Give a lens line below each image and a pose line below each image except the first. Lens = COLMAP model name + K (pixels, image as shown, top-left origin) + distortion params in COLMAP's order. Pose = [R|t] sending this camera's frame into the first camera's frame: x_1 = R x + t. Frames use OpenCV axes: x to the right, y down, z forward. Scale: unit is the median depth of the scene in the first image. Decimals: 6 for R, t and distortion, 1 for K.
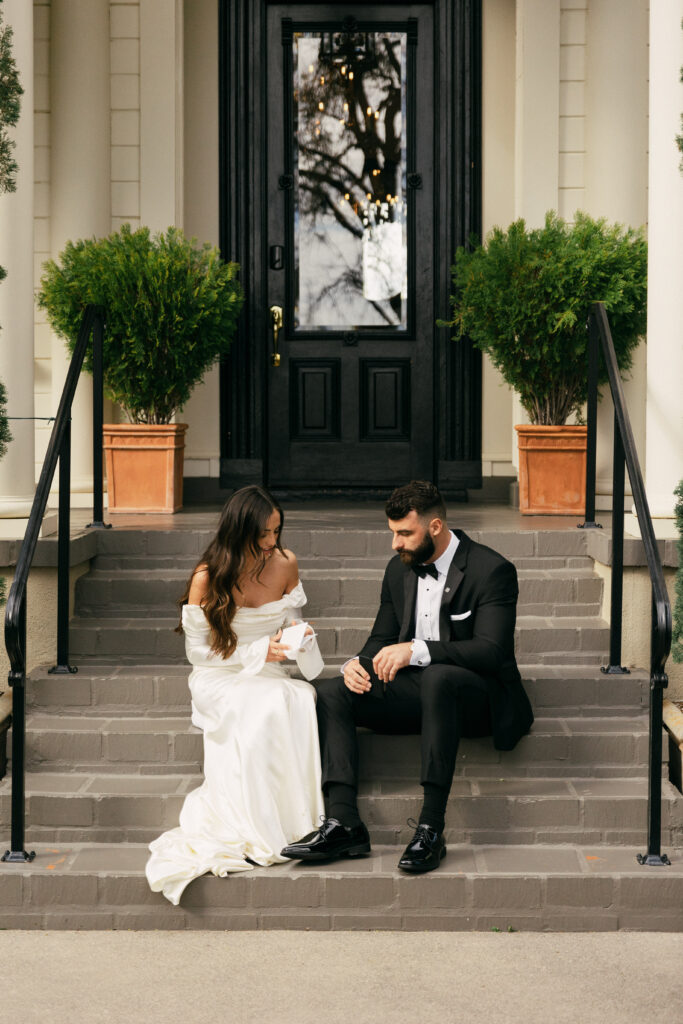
lens RADIAL K [[2022.2, 0, 341.2], [0, 2022.2, 510.5], [0, 0, 1]] dist [0.042562, 0.000000]
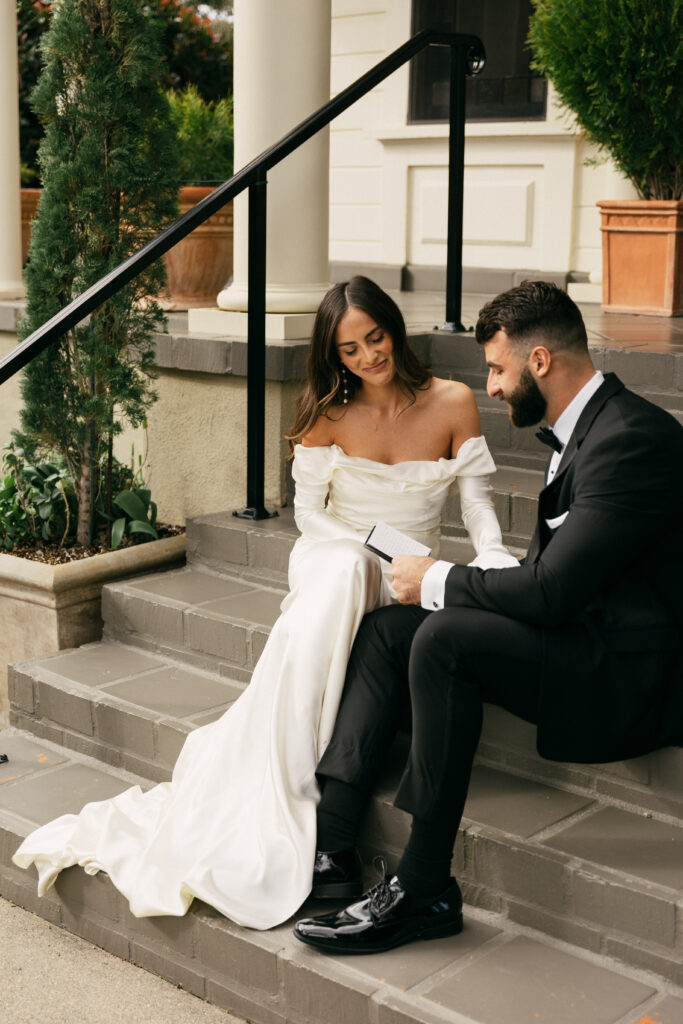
lens RADIAL K [[1504.6, 0, 341.5], [0, 1504.6, 514.5], [0, 0, 1]] dist [-0.043532, 0.000000]
pose [[0.741527, 0.134429, -0.657317, 0.213560], [-0.036776, 0.986393, 0.160240, -0.011200], [0.669914, -0.094649, 0.736381, 0.483912]]
